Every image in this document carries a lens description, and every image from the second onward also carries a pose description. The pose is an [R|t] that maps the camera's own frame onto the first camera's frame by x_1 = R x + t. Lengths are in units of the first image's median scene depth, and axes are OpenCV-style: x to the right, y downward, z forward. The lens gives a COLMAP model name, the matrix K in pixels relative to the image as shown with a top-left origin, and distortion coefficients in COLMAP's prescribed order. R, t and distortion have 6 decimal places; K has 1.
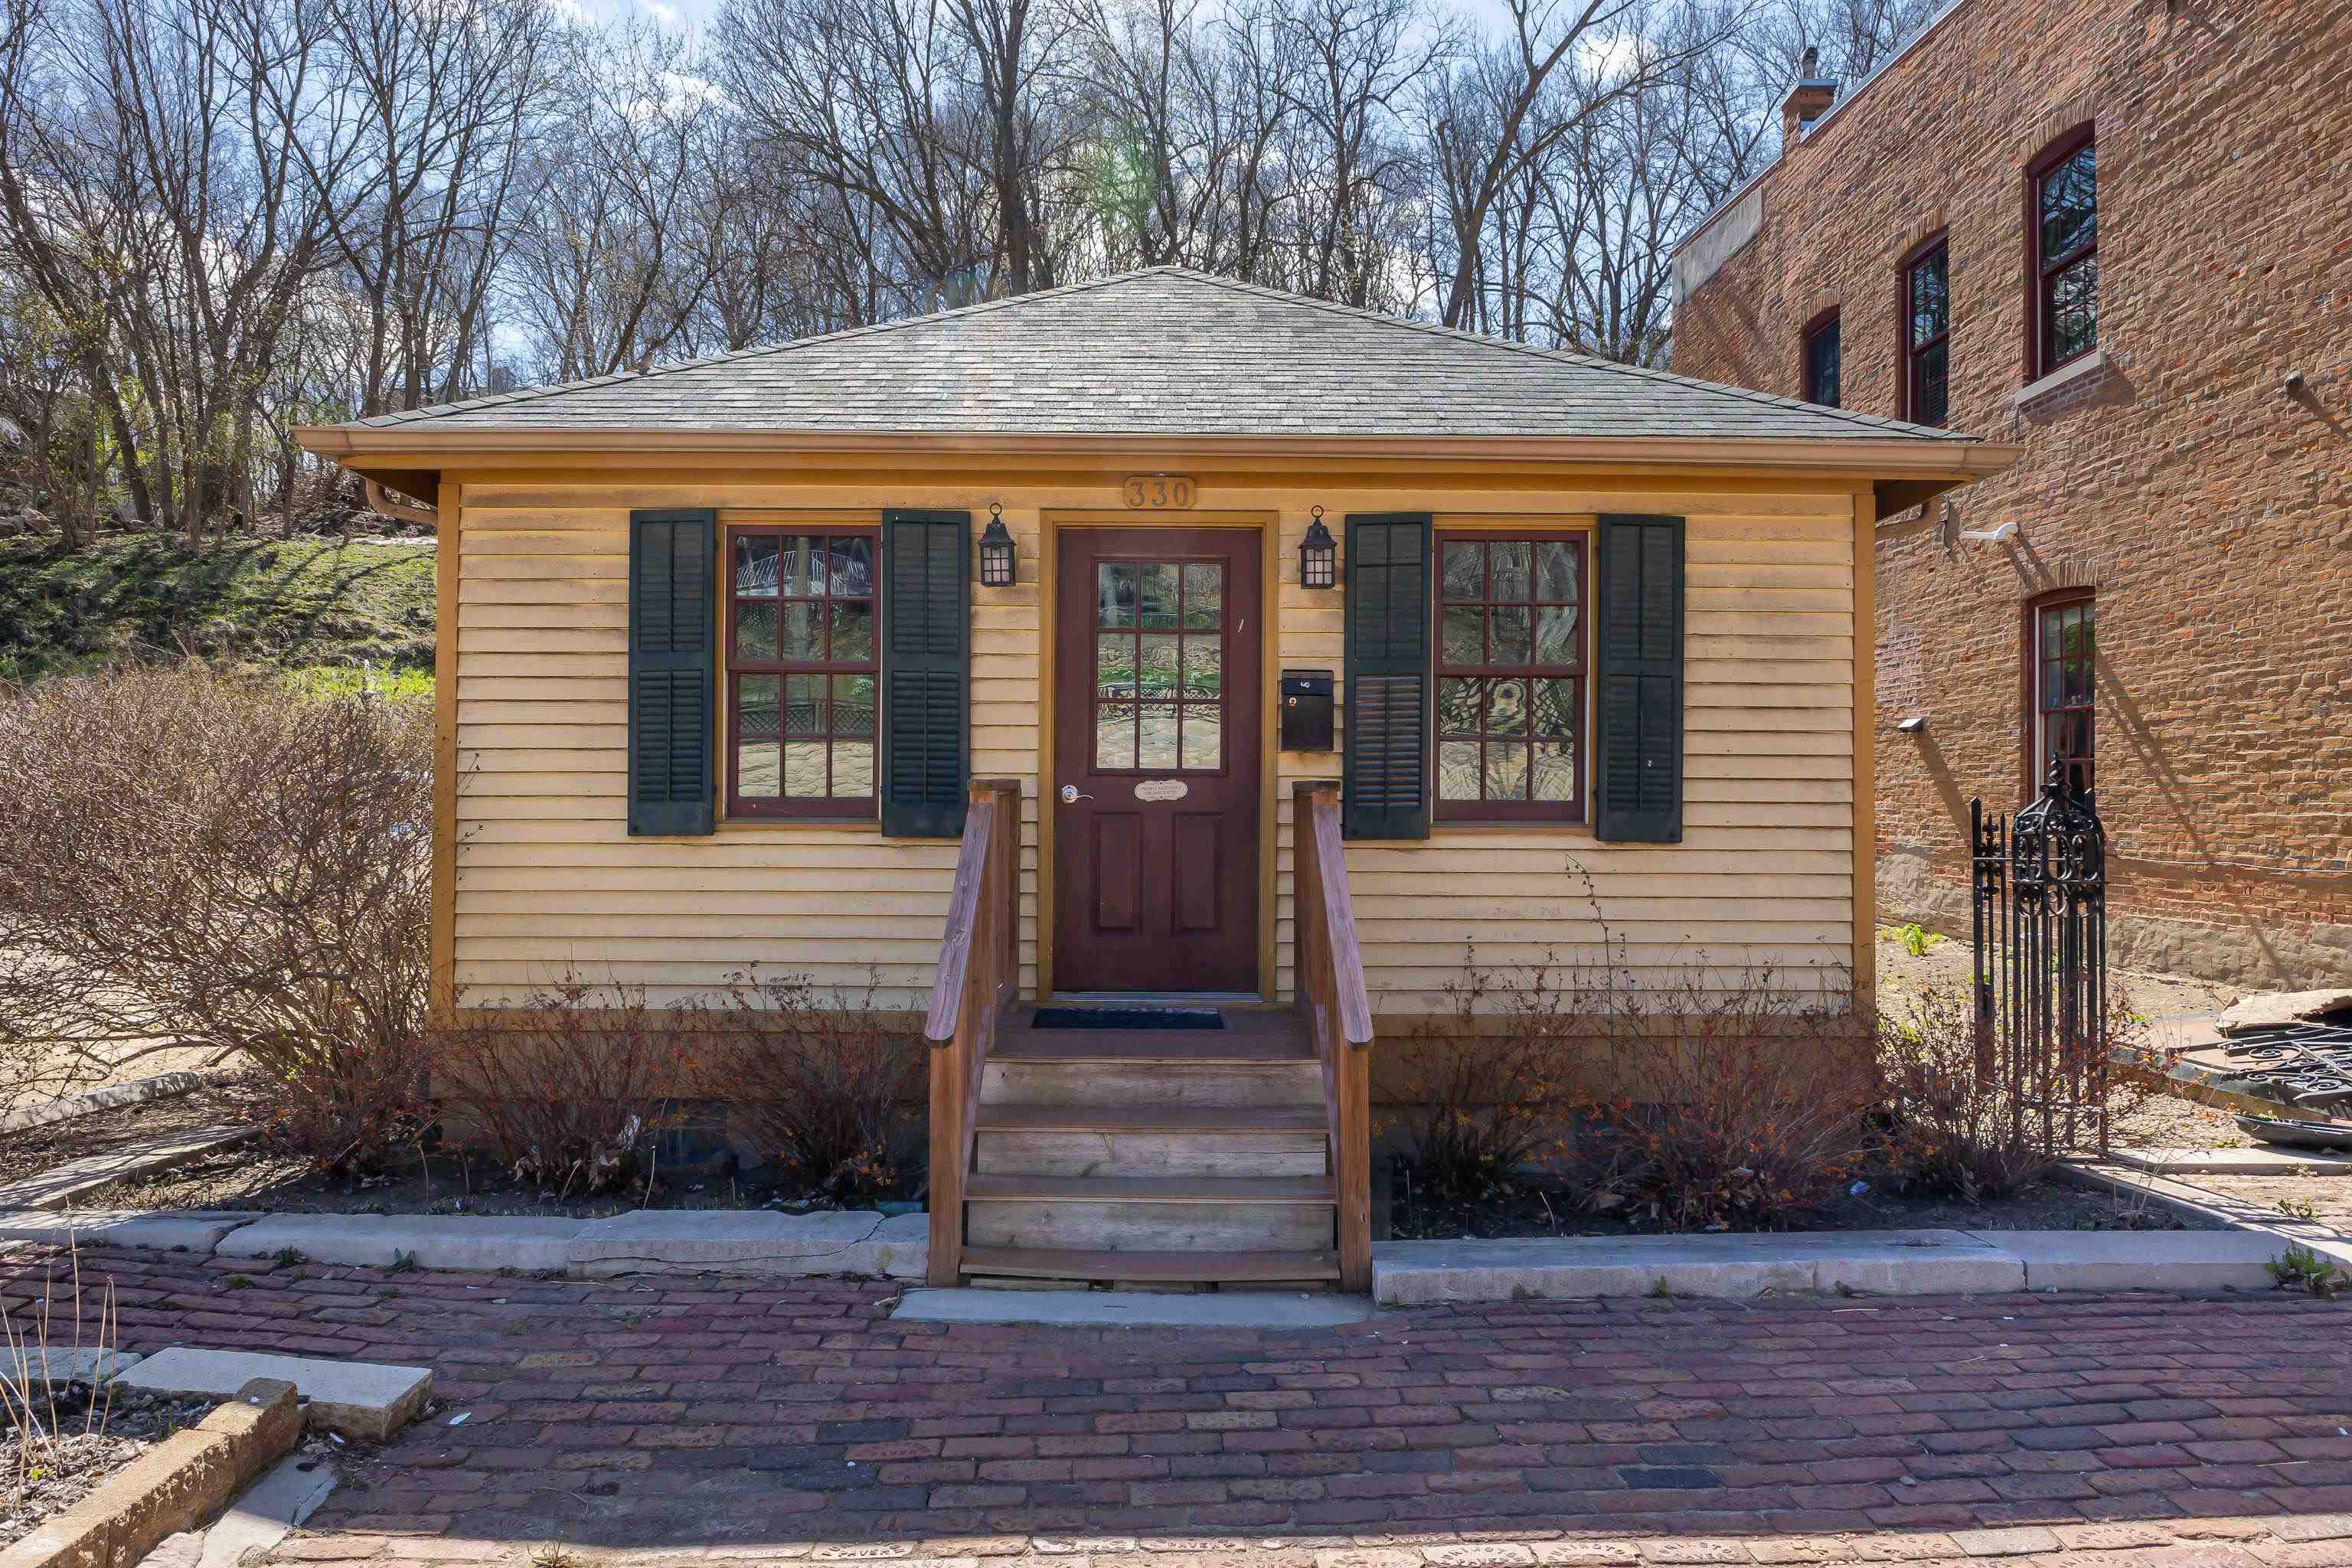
lens RADIAL K [[1489.0, 0, 1176.0], [0, 1489.0, 784.0], [0, 0, 1]] dist [0.000192, -0.000001]
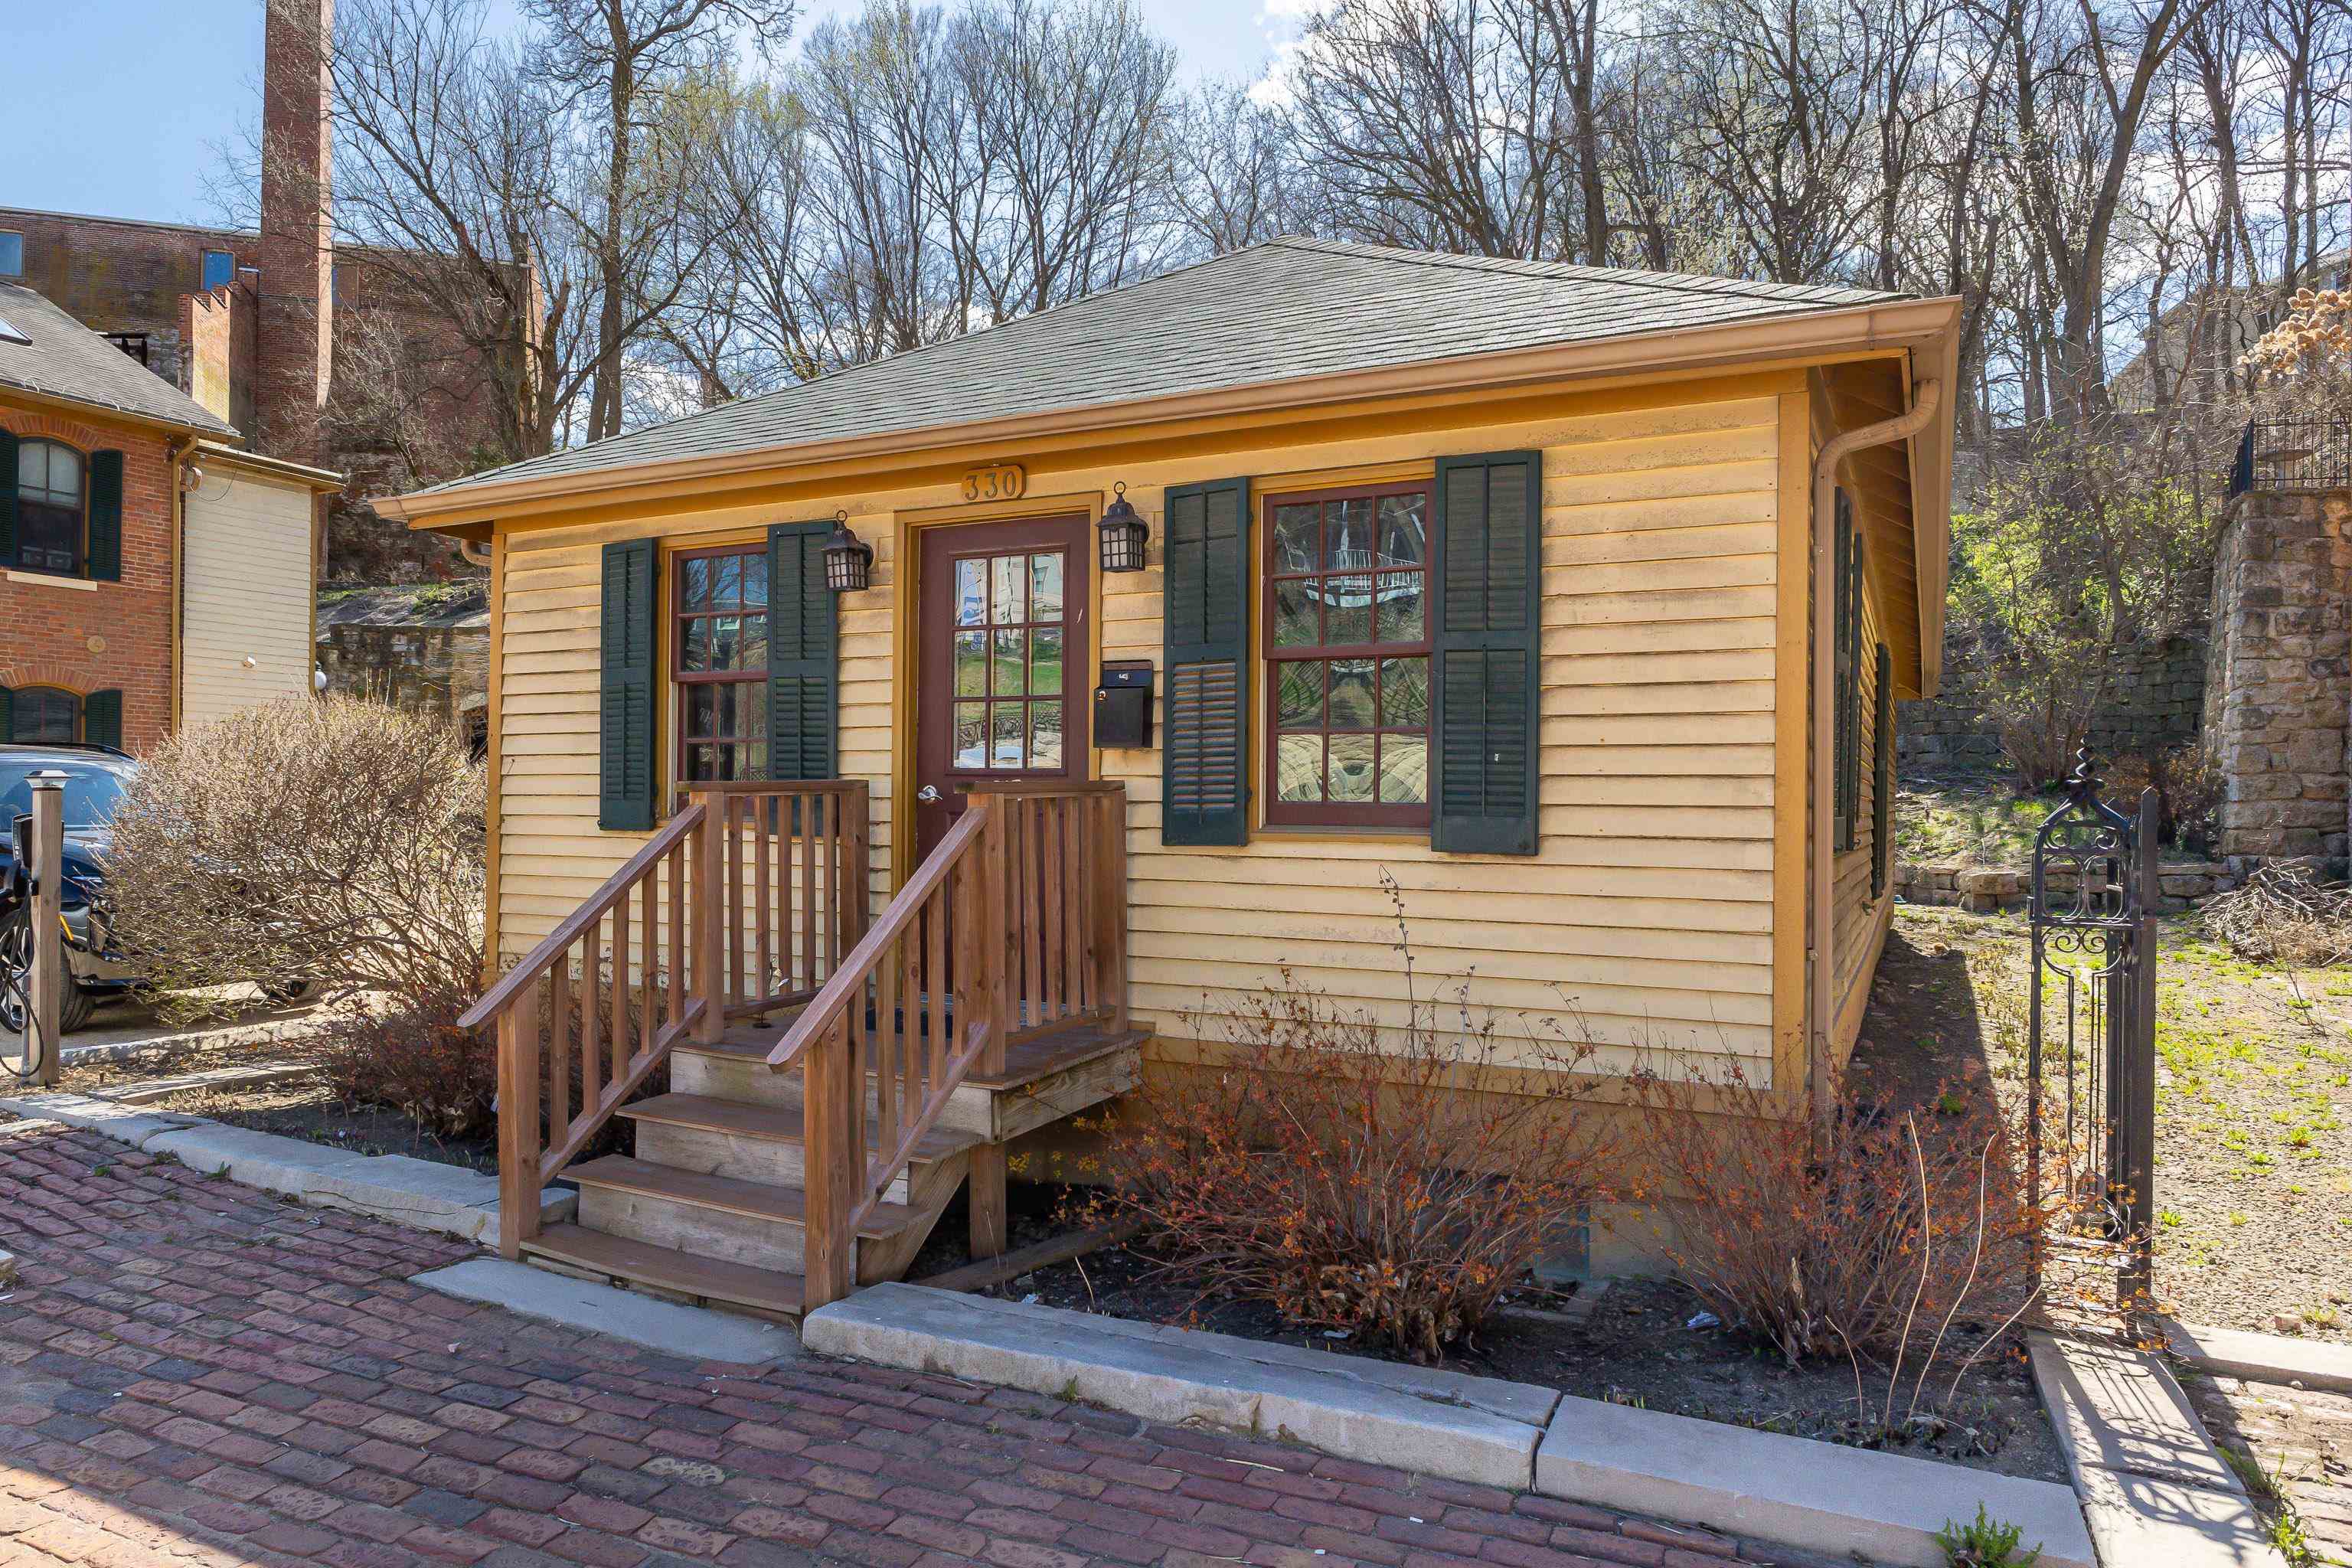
lens RADIAL K [[1450.5, 0, 1176.0], [0, 1450.5, 784.0], [0, 0, 1]] dist [0.003292, -0.018543]
pose [[0.886230, -0.001586, -0.463244, 0.532409], [0.004407, 0.999978, 0.005008, -0.004195], [0.463225, -0.006480, 0.886217, 0.216114]]
